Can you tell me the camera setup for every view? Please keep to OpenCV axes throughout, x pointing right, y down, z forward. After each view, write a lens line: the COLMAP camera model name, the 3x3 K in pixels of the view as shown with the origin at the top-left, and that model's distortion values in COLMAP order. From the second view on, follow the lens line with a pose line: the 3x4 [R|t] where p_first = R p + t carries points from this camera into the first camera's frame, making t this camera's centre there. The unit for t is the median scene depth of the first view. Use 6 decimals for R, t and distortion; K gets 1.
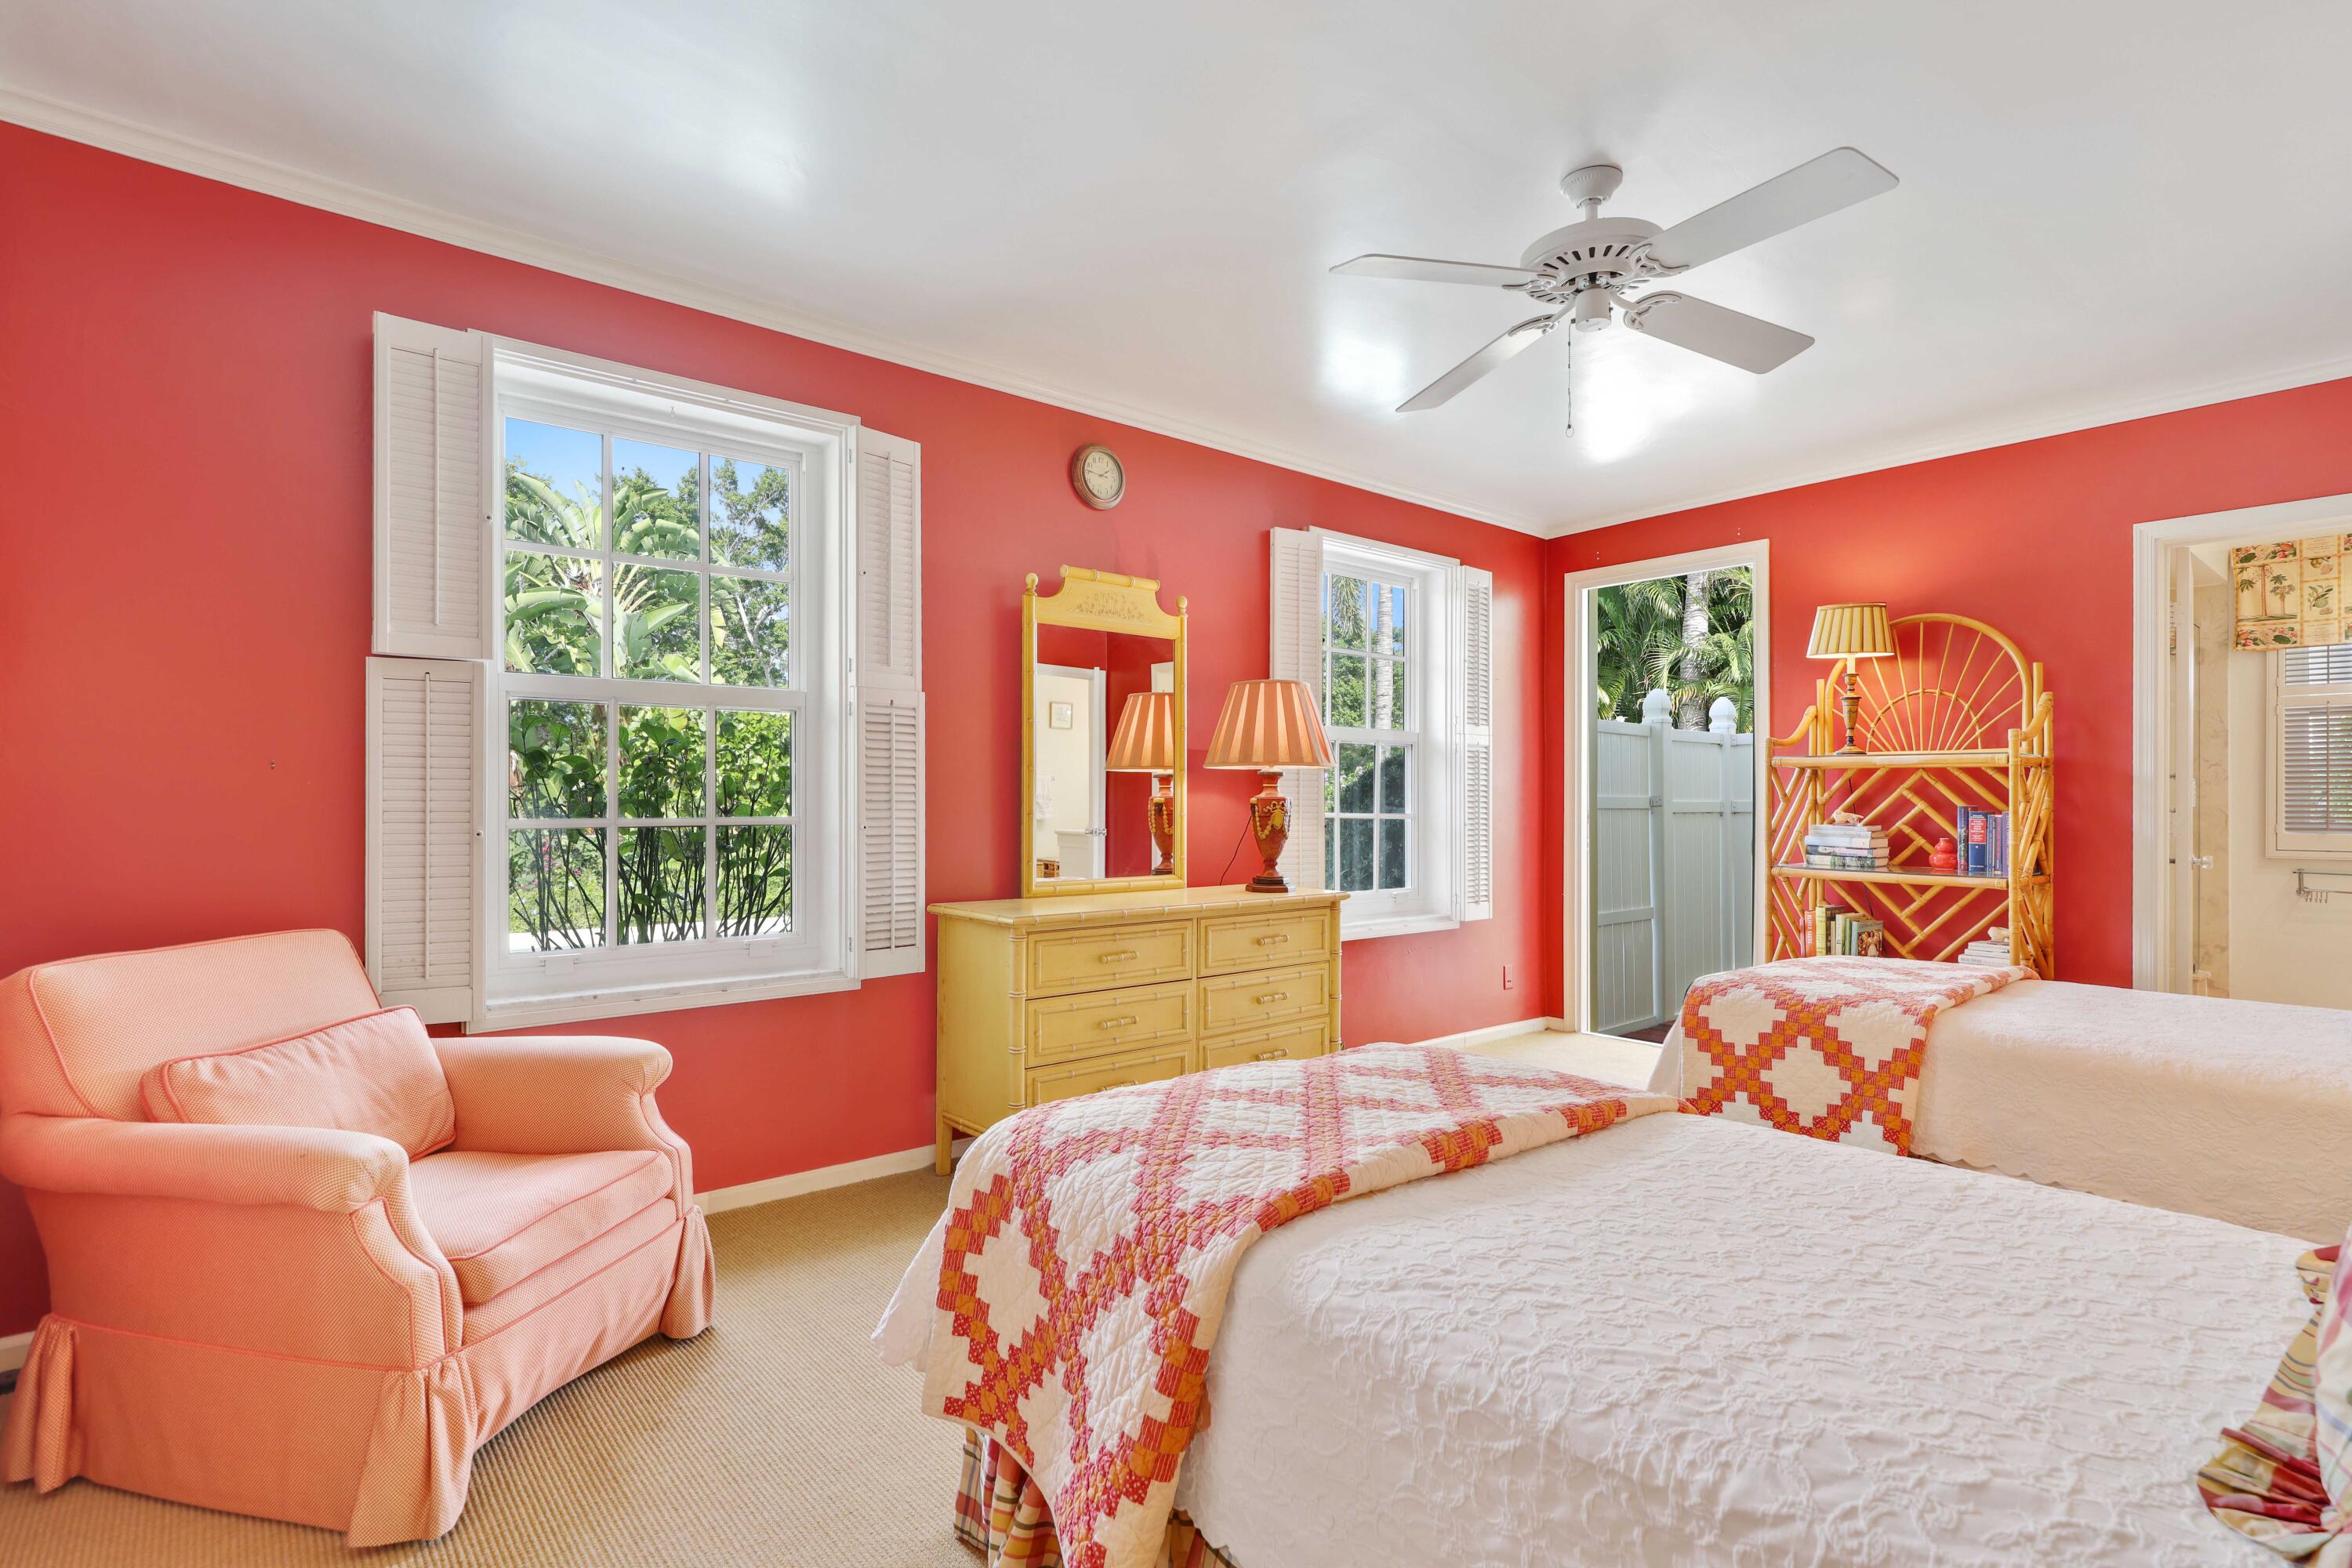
lens RADIAL K [[1122.2, 0, 1178.7], [0, 1122.2, 808.4], [0, 0, 1]] dist [-0.000511, 0.000070]
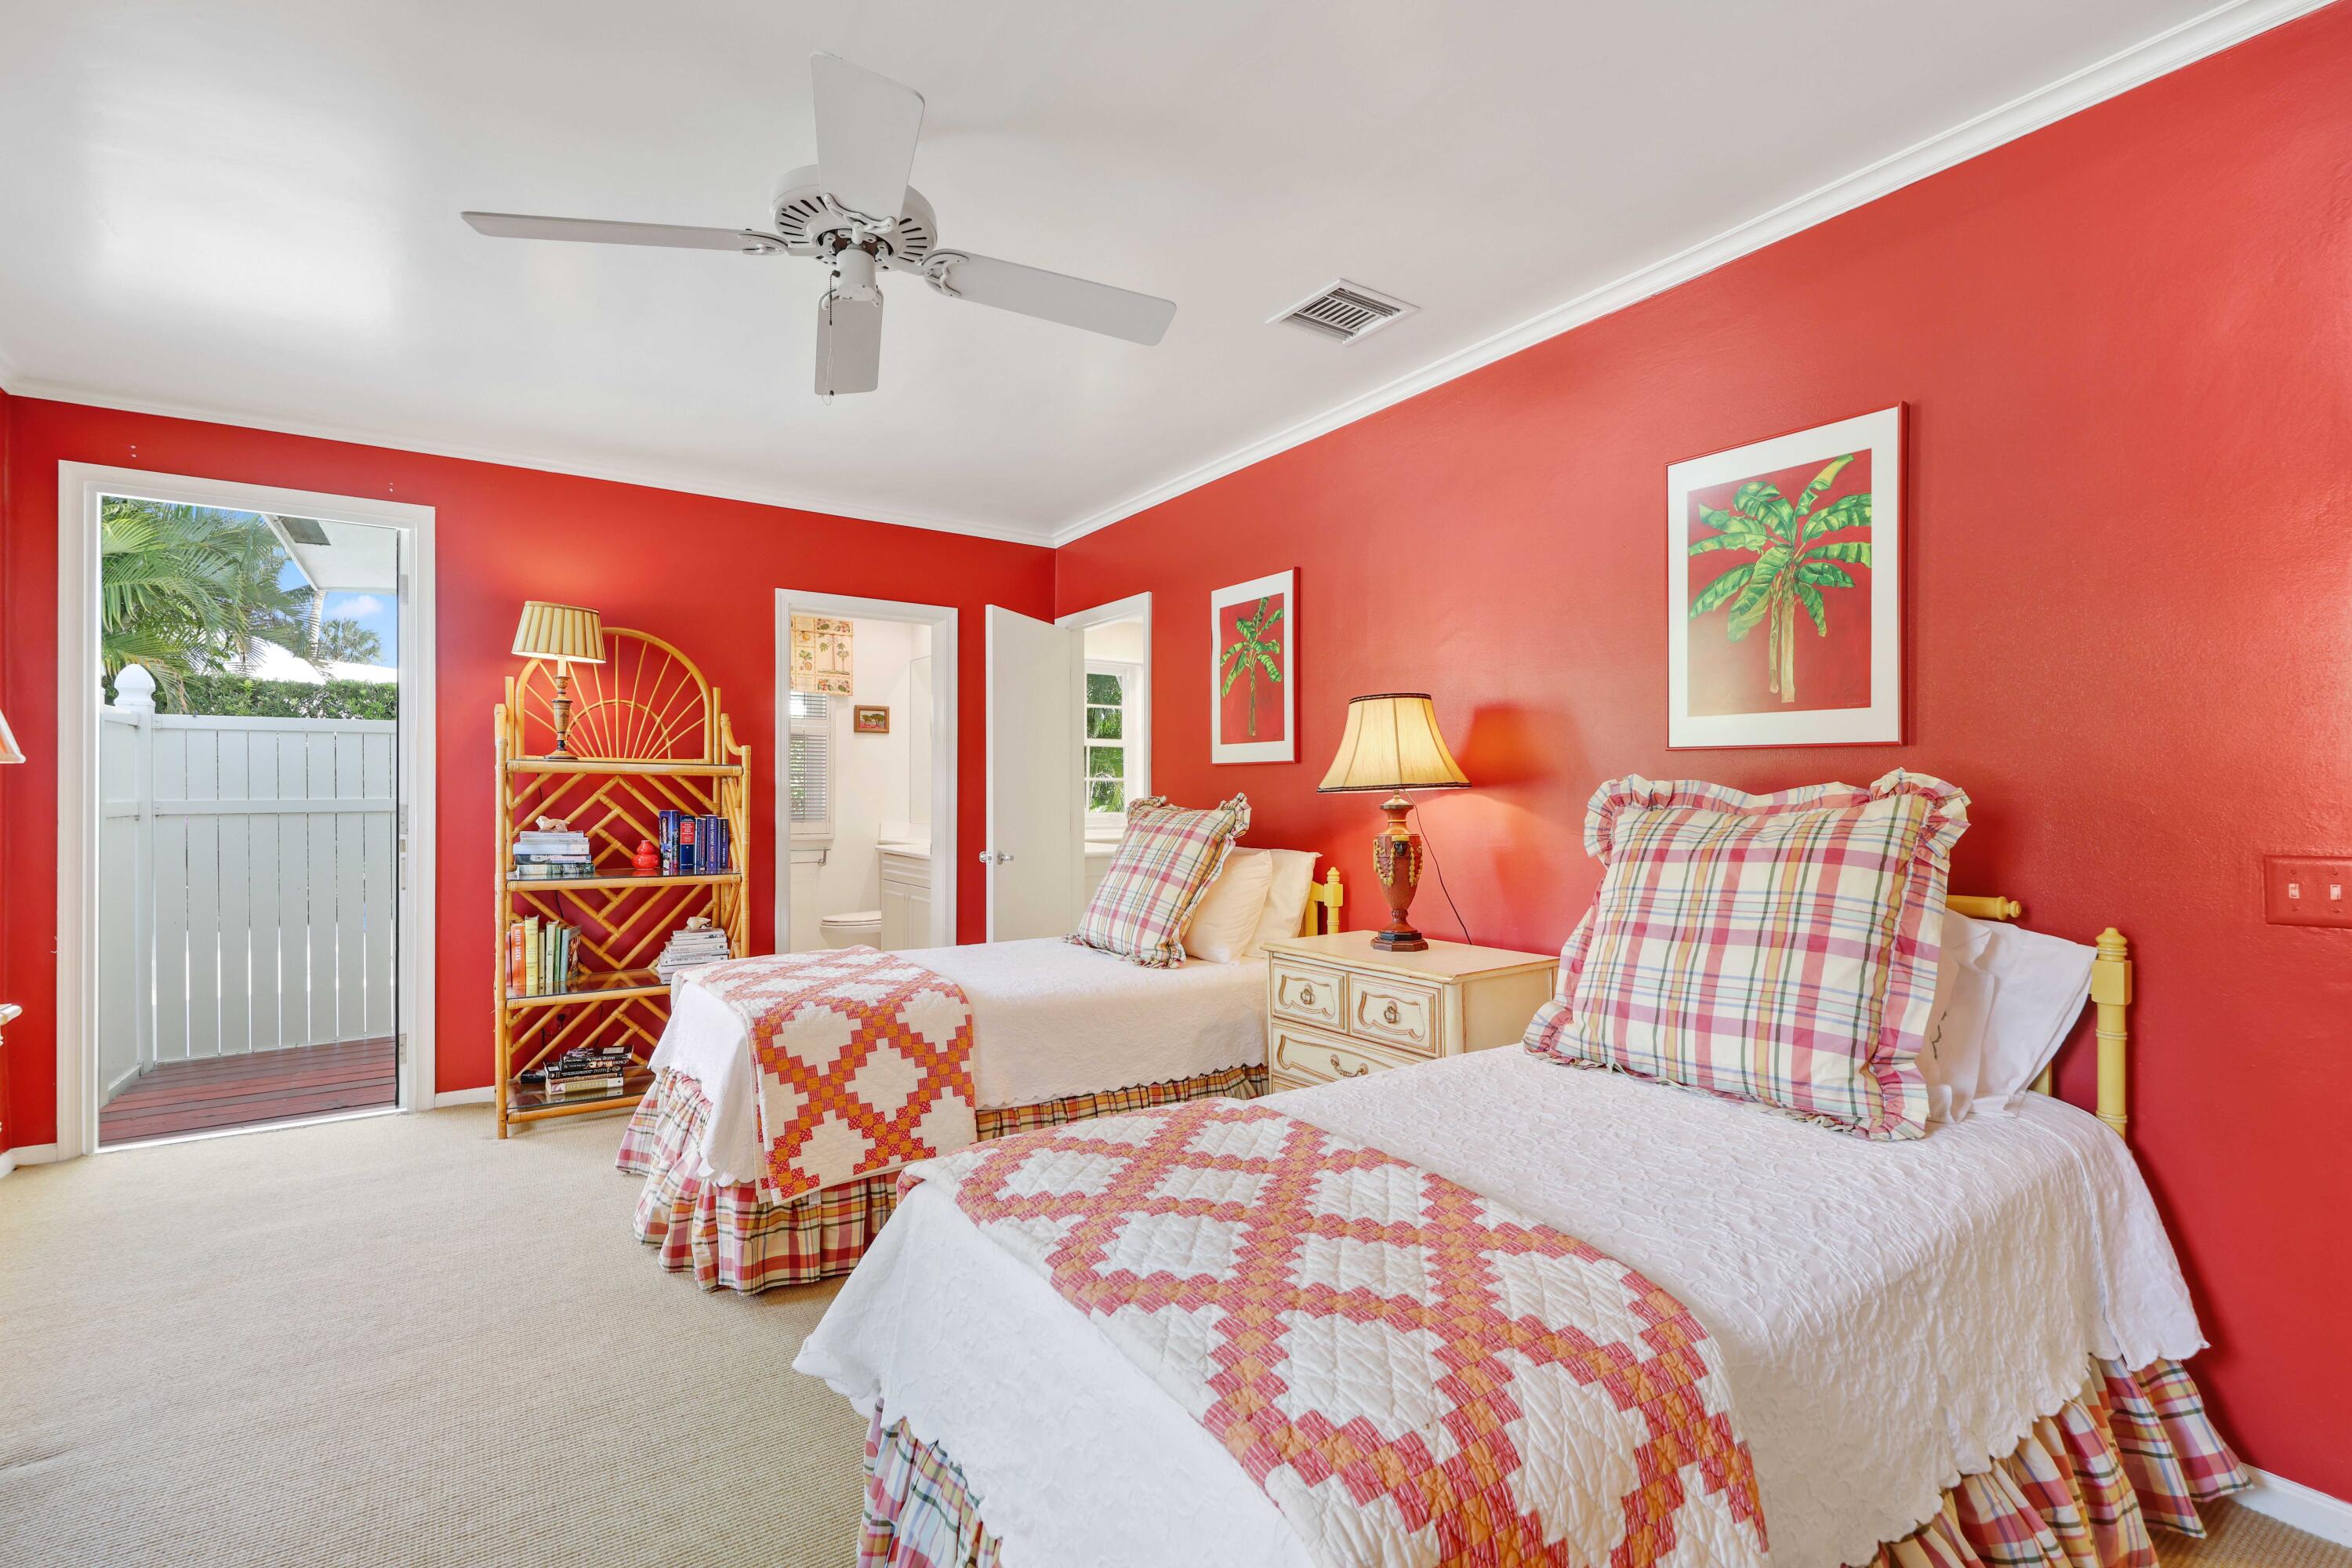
lens RADIAL K [[1024.5, 0, 1177.9], [0, 1024.5, 790.6], [0, 0, 1]] dist [-0.003228, -0.000145]
pose [[0.097894, -0.000500, 0.995197, -0.238482], [0.002465, 0.999997, 0.000260, -0.020062], [-0.995194, 0.002428, 0.097895, 0.385198]]
